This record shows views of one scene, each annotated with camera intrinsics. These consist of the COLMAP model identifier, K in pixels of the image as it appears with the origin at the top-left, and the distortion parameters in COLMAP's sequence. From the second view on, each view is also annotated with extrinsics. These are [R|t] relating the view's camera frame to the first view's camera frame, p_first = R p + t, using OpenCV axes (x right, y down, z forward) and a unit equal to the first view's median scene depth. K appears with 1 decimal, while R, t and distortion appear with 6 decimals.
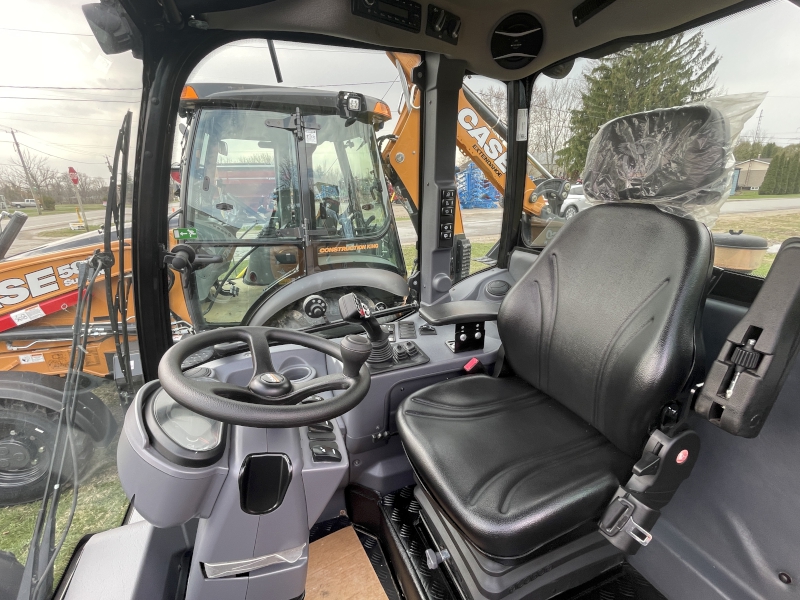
lens RADIAL K [[367.7, 0, 395.6], [0, 367.7, 297.9], [0, 0, 1]] dist [-0.002584, -0.000388]
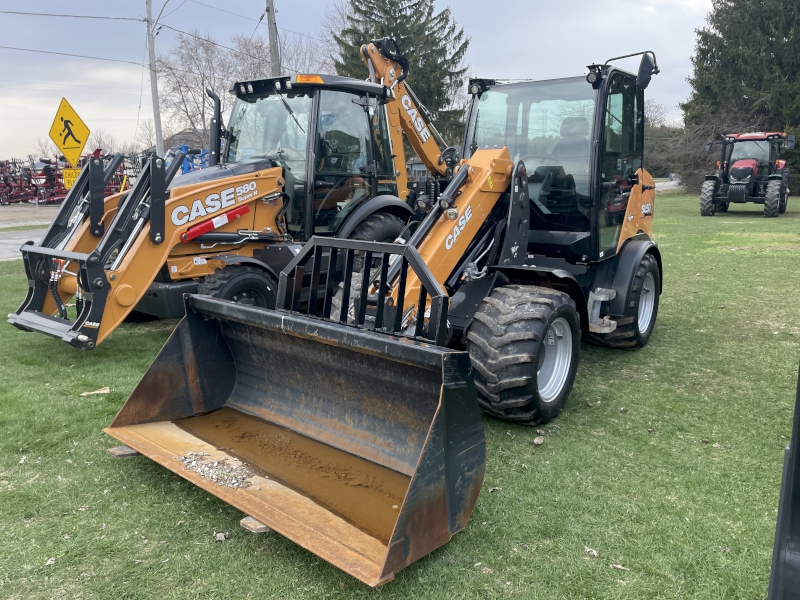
lens RADIAL K [[591.3, 0, 400.0], [0, 591.3, 300.0], [0, 0, 1]] dist [0.082786, -0.096455]
pose [[0.840487, -0.100625, 0.532407, -1.531496], [0.152626, 0.986783, -0.054443, 0.524504], [-0.519892, 0.127018, 0.844736, -1.130203]]
